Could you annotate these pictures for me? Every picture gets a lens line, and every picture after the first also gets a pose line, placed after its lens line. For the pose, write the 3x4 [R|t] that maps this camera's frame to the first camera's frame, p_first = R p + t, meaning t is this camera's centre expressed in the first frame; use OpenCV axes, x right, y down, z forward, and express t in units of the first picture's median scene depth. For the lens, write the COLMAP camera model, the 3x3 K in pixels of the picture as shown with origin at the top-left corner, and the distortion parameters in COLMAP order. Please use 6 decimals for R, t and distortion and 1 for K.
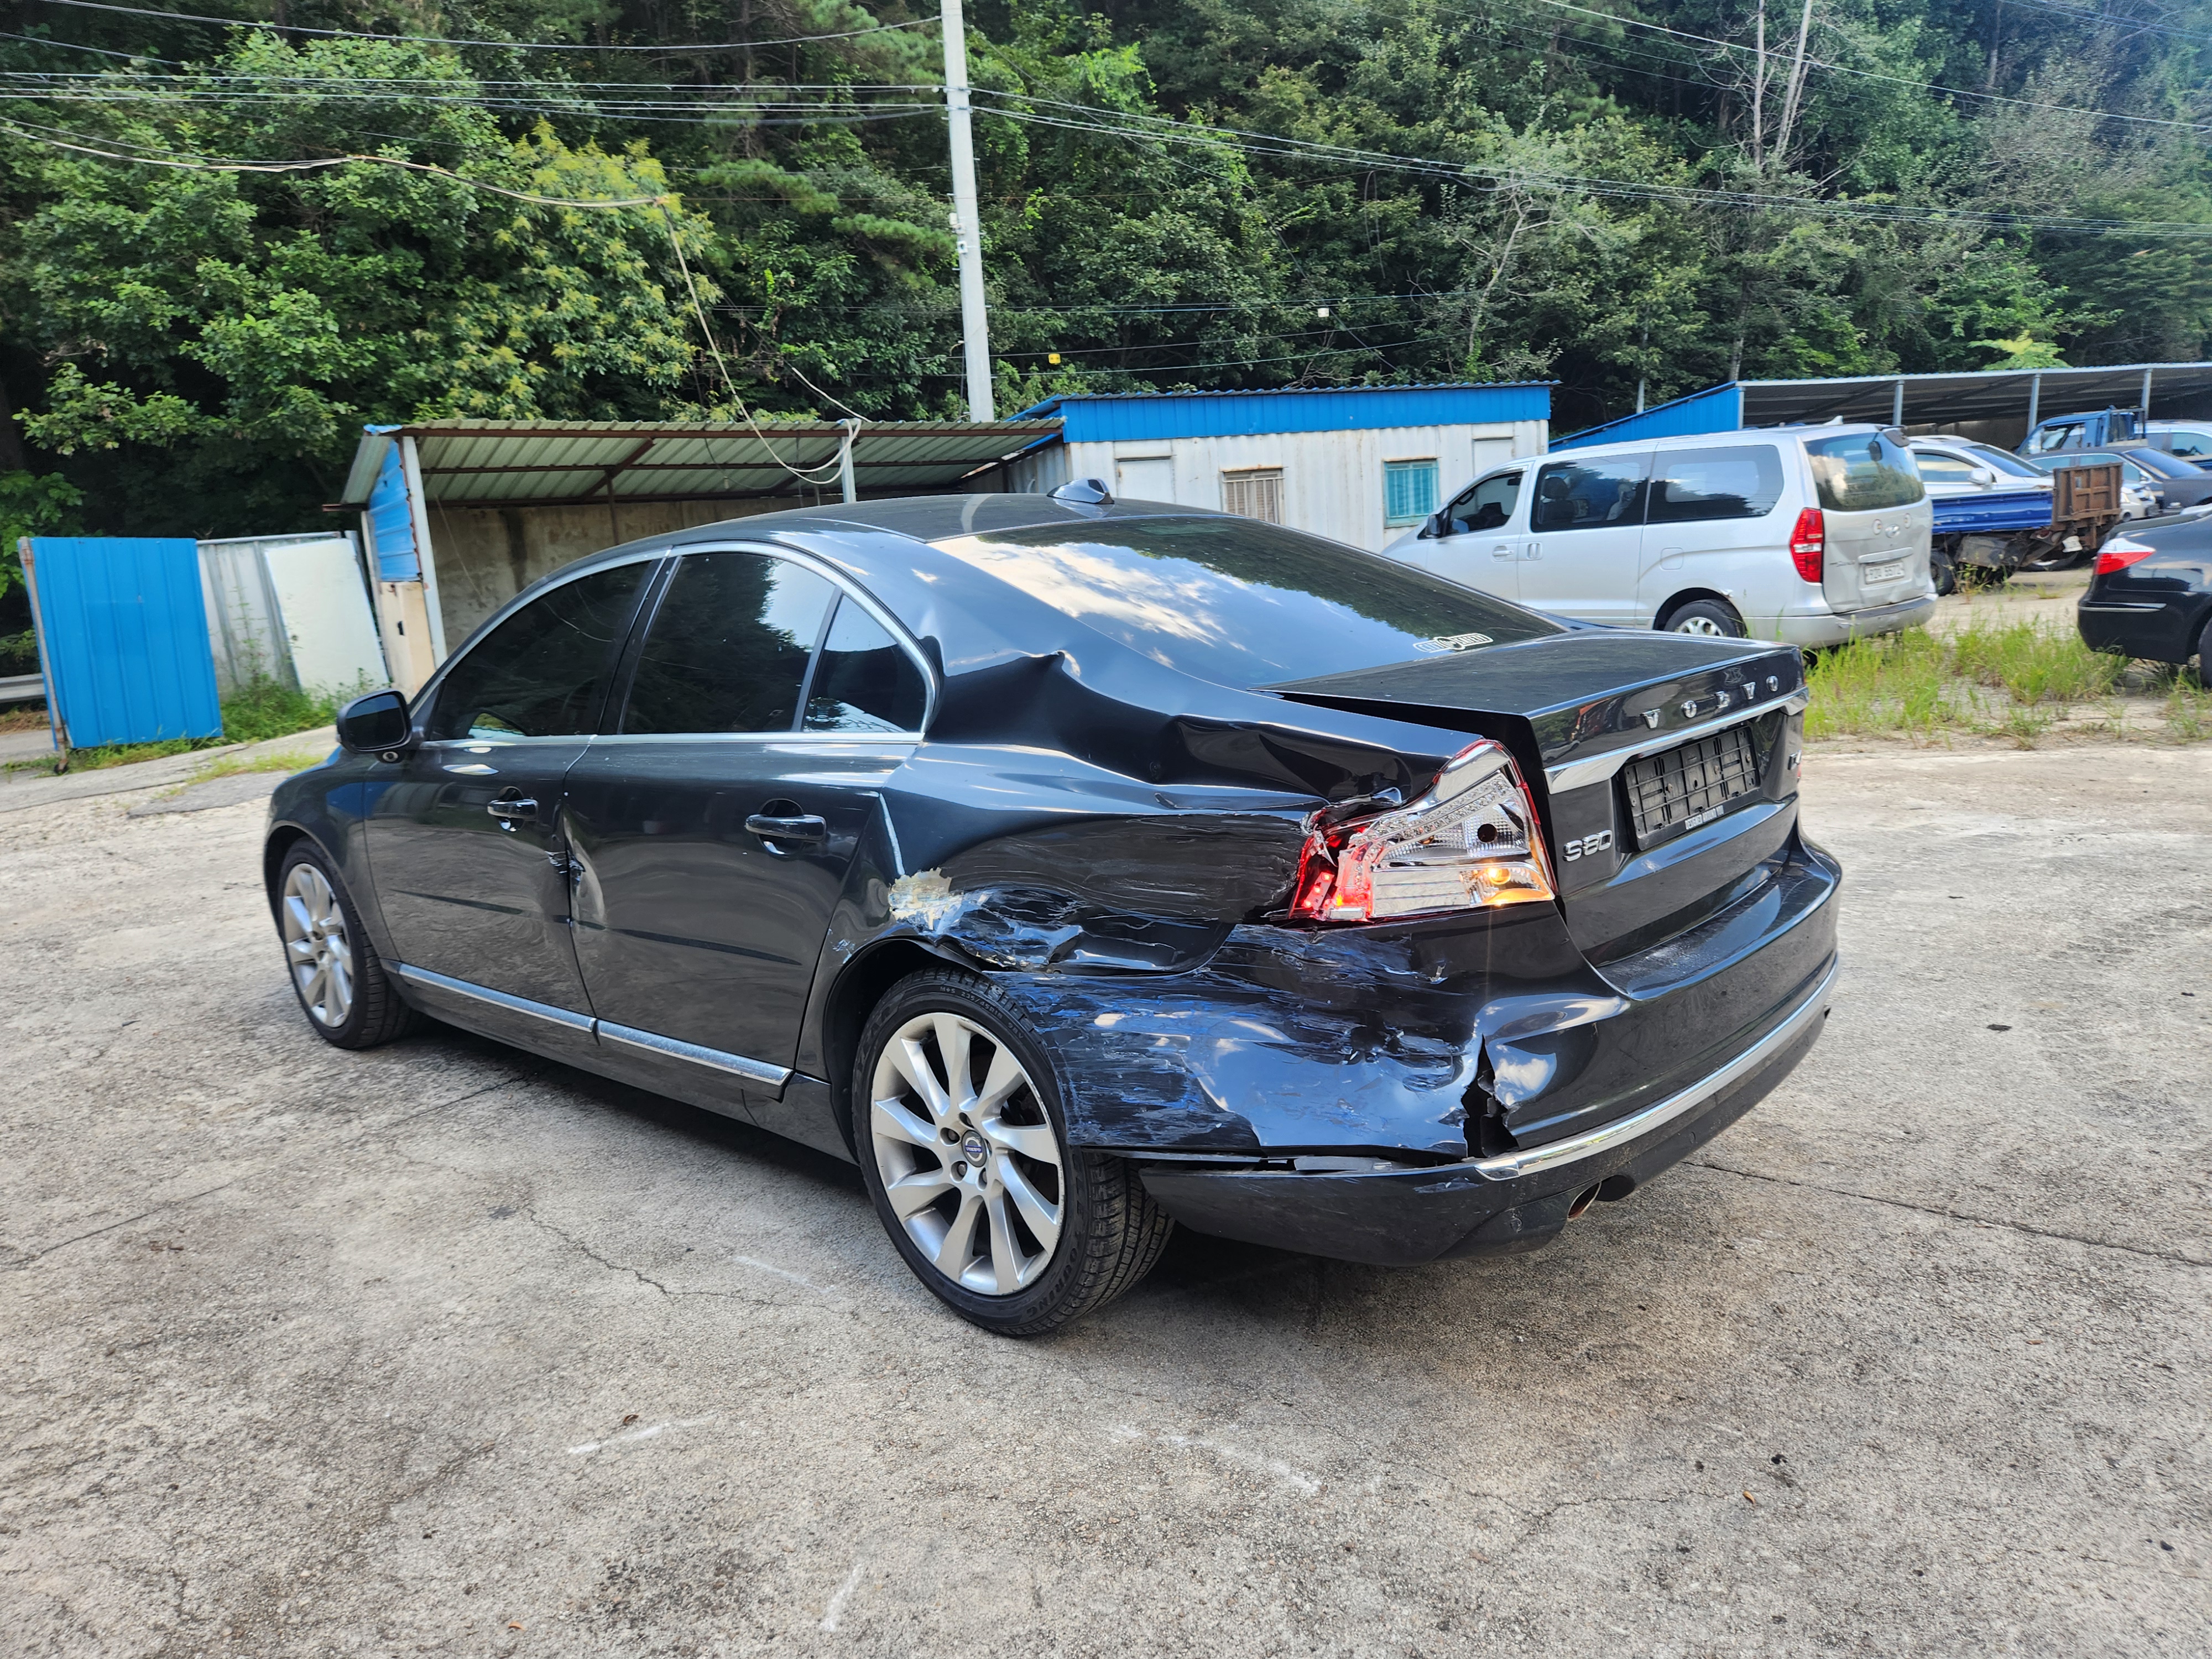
lens RADIAL K [[1510.5, 0, 1097.8], [0, 1510.5, 846.8], [0, 0, 1]] dist [0.072861, -0.064762]
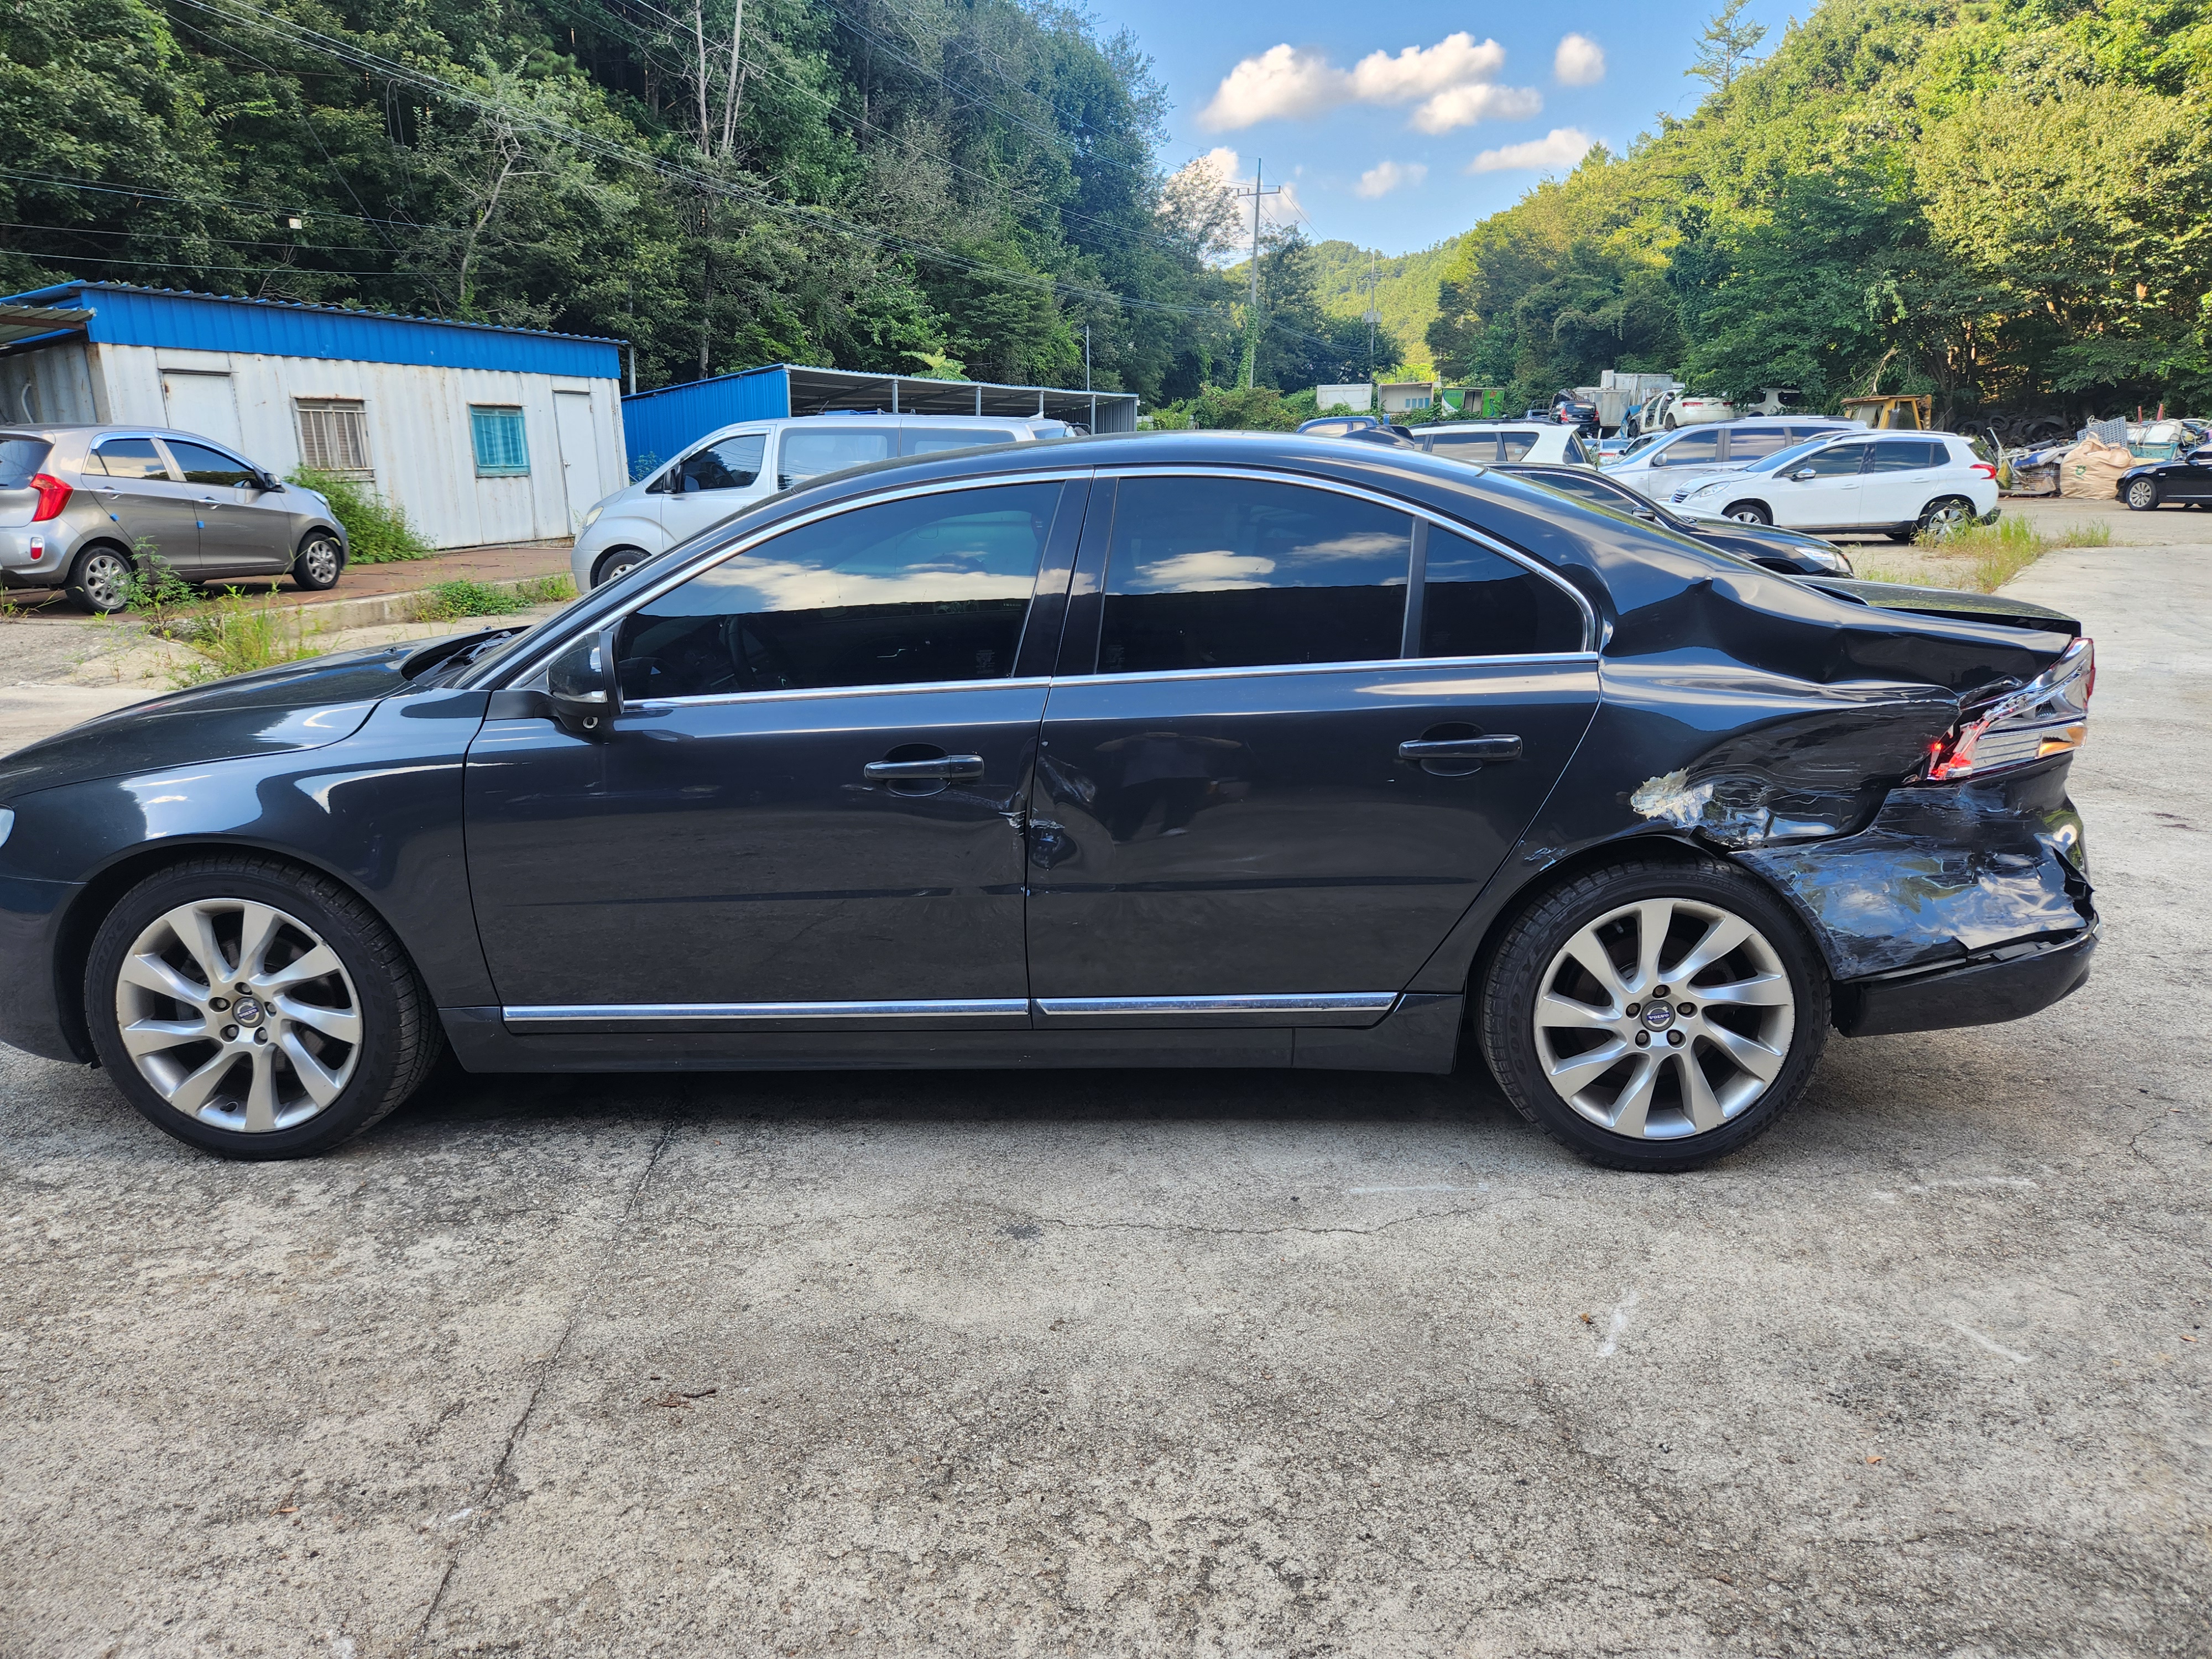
lens RADIAL K [[1502.3, 0, 1106.0], [0, 1502.3, 829.5], [0, 0, 1]] dist [0.070303, -0.056060]
pose [[0.753031, -0.092751, 0.651415, -0.136425], [0.085518, 0.995414, 0.042873, -0.003010], [-0.652404, 0.023423, 0.757509, 0.048936]]
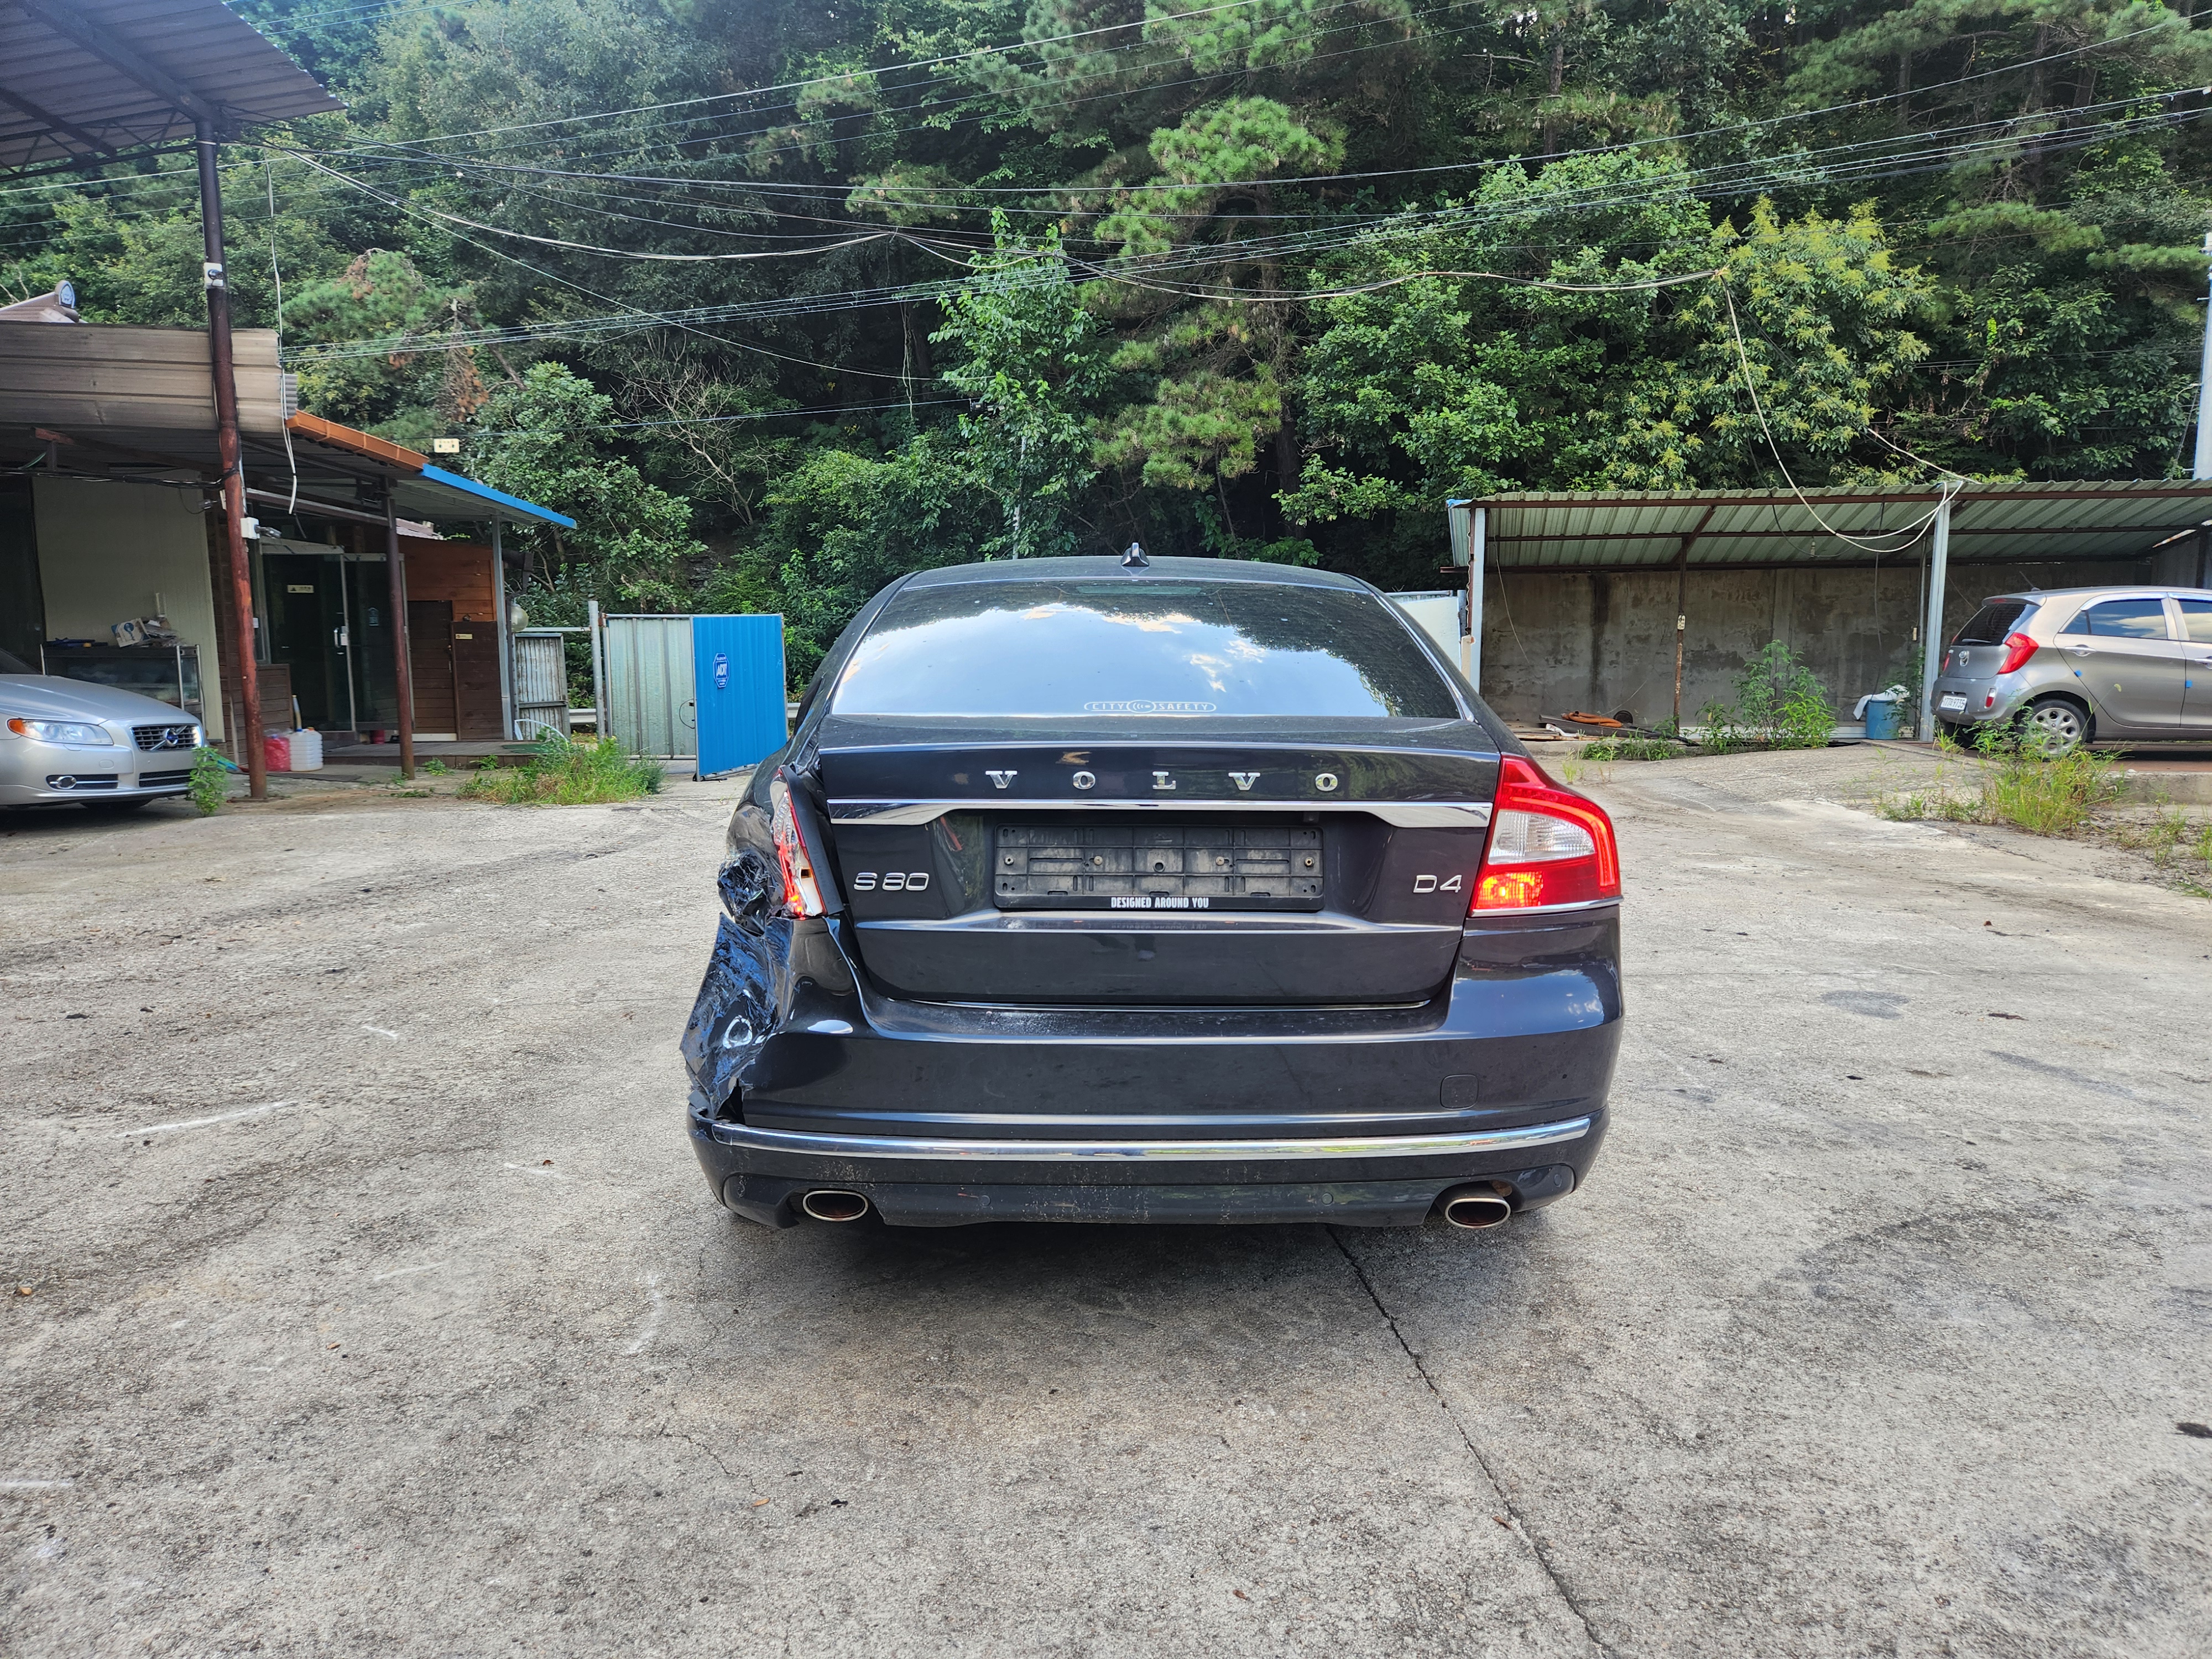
lens RADIAL K [[1482.0, 0, 1076.7], [0, 1482.0, 828.1], [0, 0, 1]] dist [0.064522, -0.056554]
pose [[0.675240, 0.152782, -0.721601, 0.118722], [-0.188746, 0.981530, 0.031197, -0.009798], [0.713040, 0.115134, 0.691606, 0.037456]]
